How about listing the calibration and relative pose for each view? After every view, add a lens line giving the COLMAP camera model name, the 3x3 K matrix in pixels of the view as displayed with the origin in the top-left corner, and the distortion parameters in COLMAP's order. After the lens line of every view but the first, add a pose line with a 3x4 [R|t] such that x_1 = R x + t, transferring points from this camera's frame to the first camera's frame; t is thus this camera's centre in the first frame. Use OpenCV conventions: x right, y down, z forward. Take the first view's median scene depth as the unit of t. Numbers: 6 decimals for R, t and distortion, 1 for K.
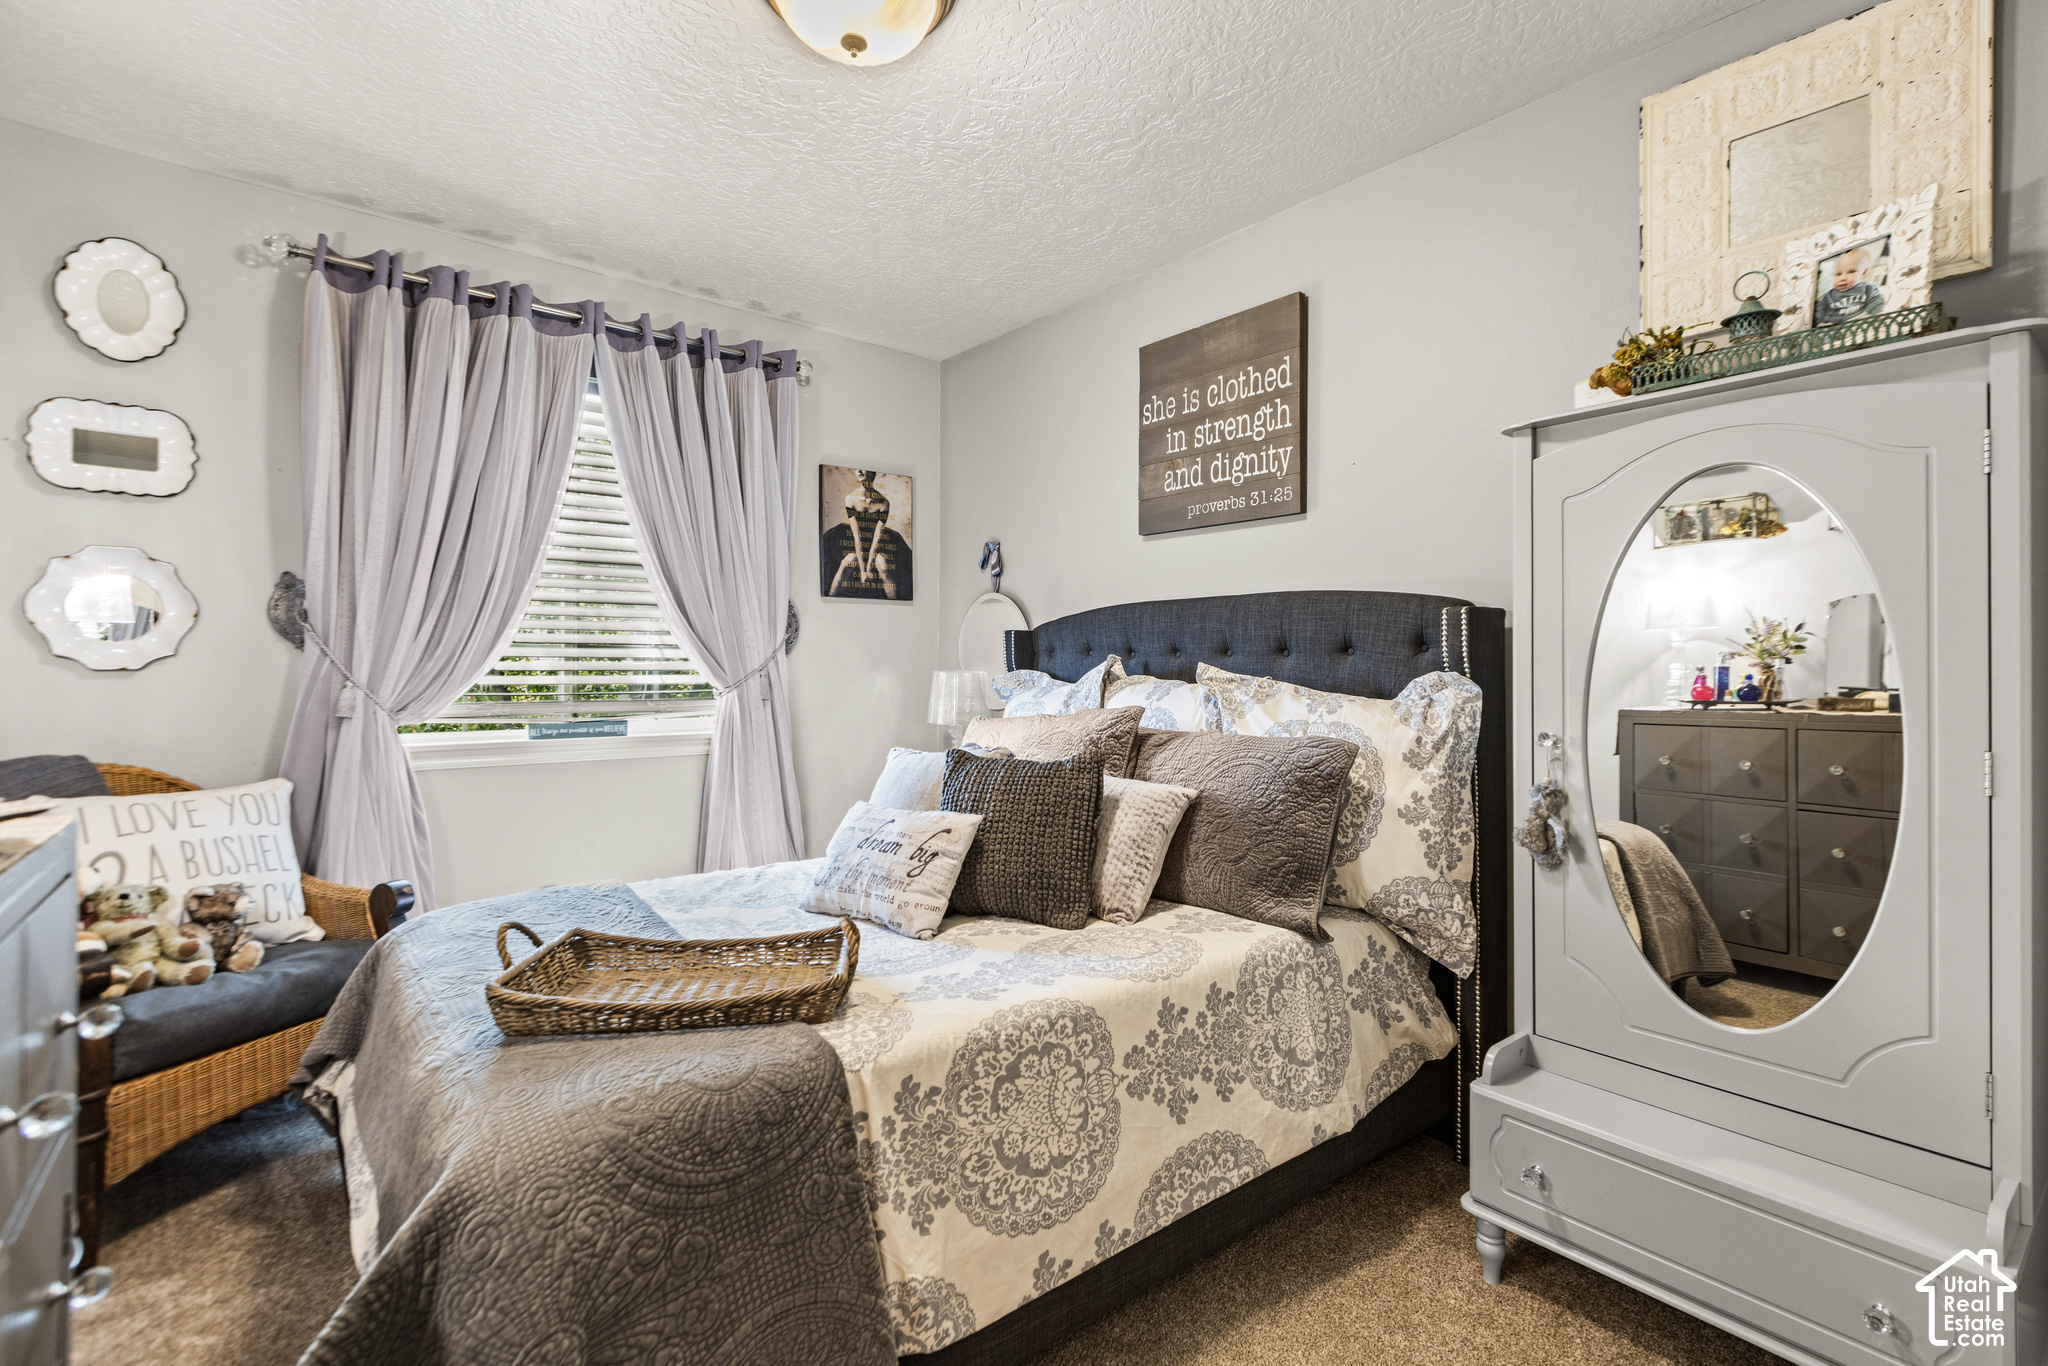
lens RADIAL K [[923.9, 0, 1034.5], [0, 923.9, 664.6], [0, 0, 1]] dist [0.001850, 0.001059]
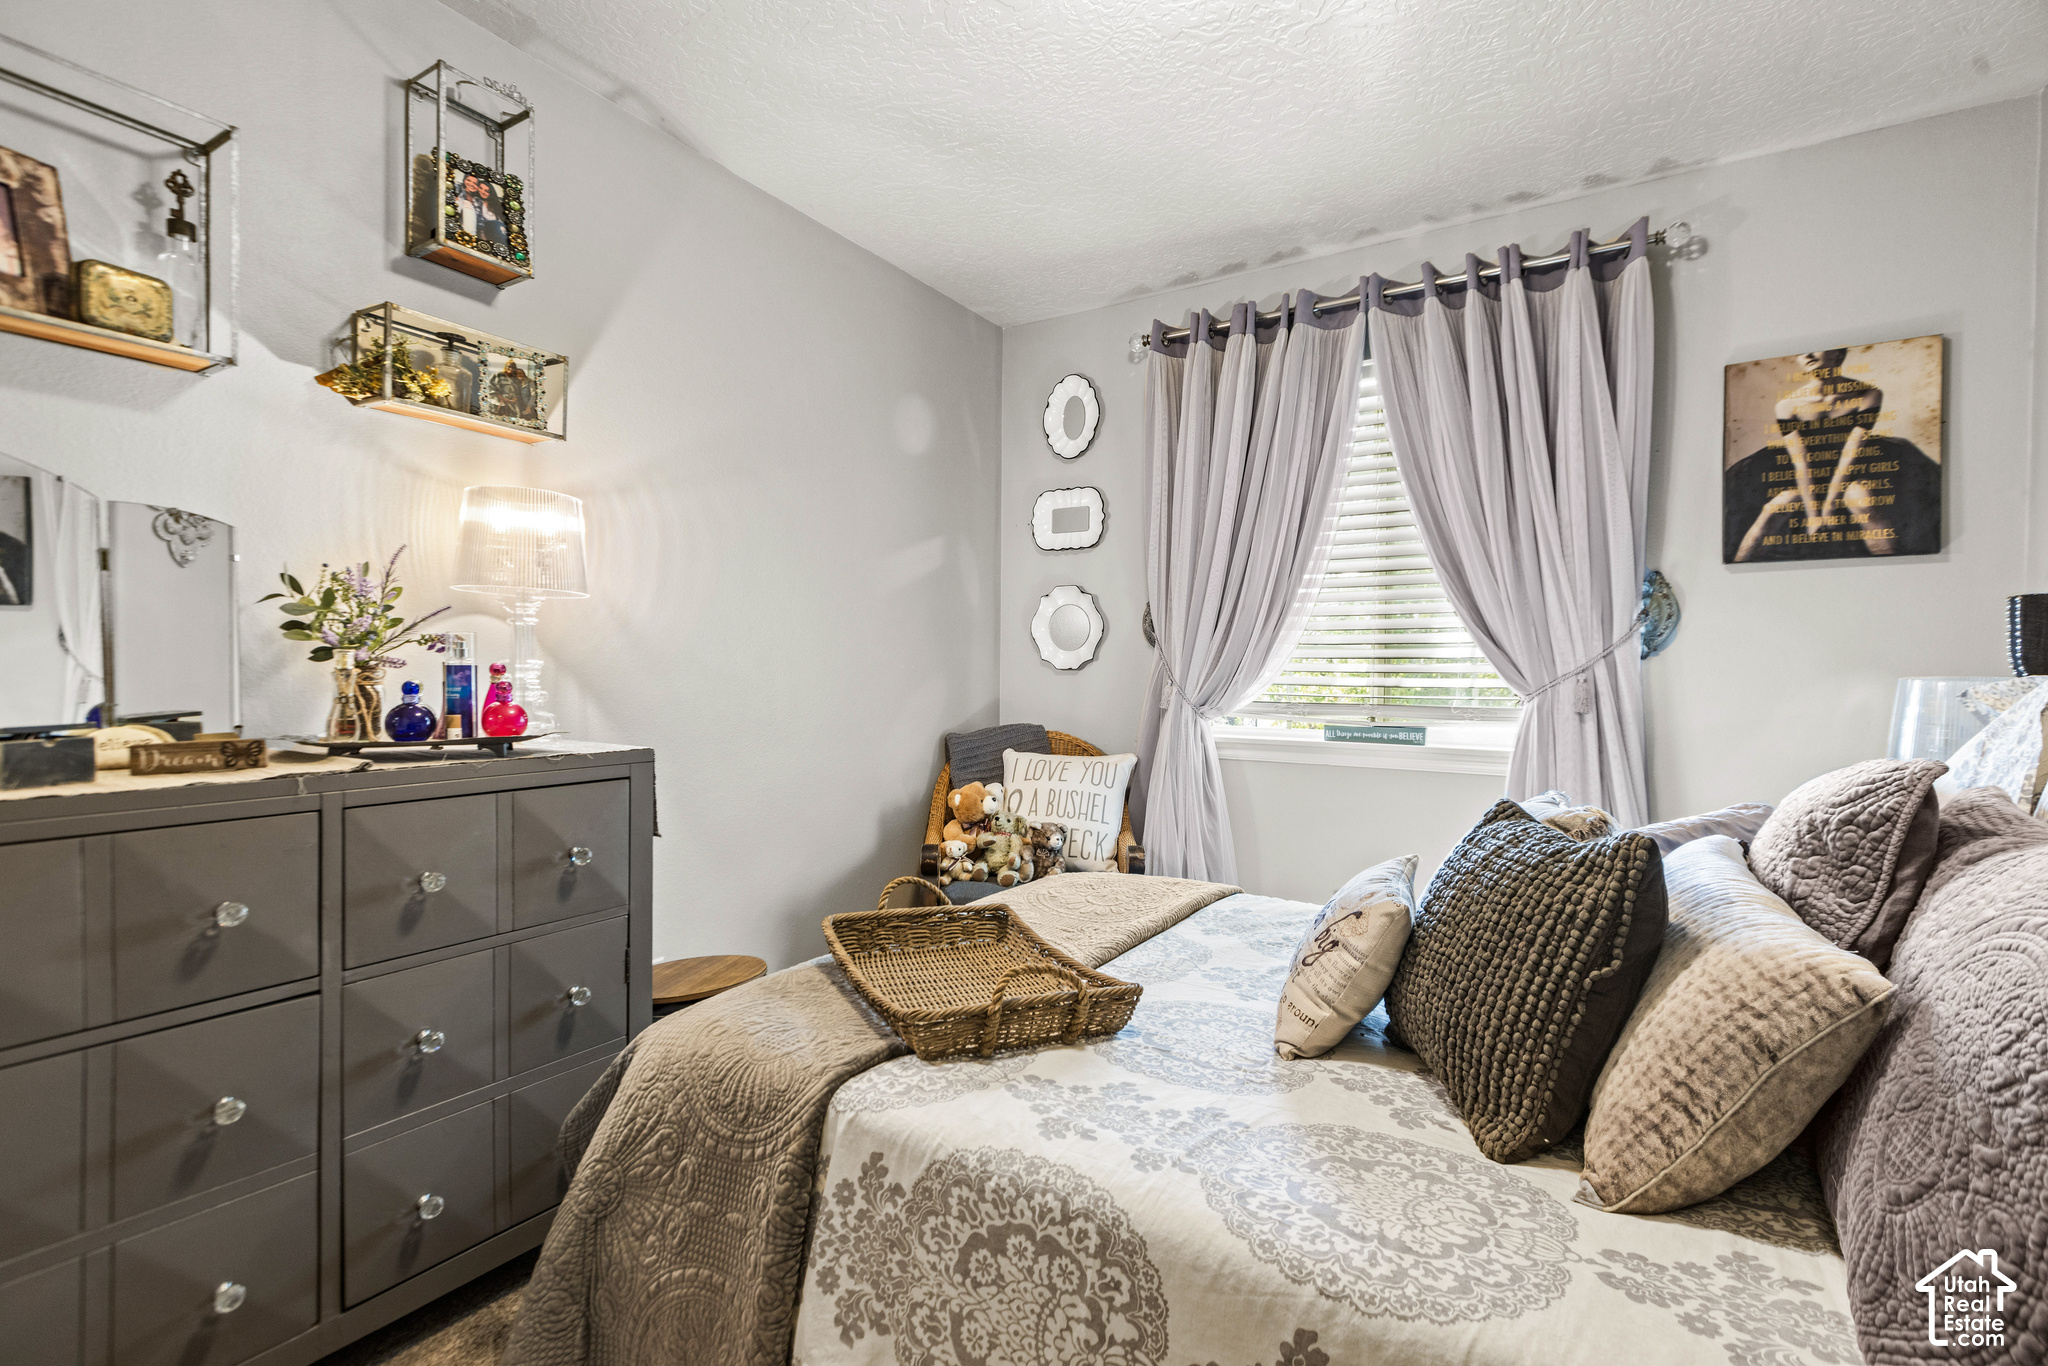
lens RADIAL K [[923.9, 0, 1034.4], [0, 923.9, 682.1], [0, 0, 1]] dist [0.001850, 0.001059]
pose [[0.313607, 0.014753, -0.949438, 0.333682], [-0.001603, 0.999886, 0.015008, 0.003332], [0.949552, -0.003184, 0.313595, 0.418583]]
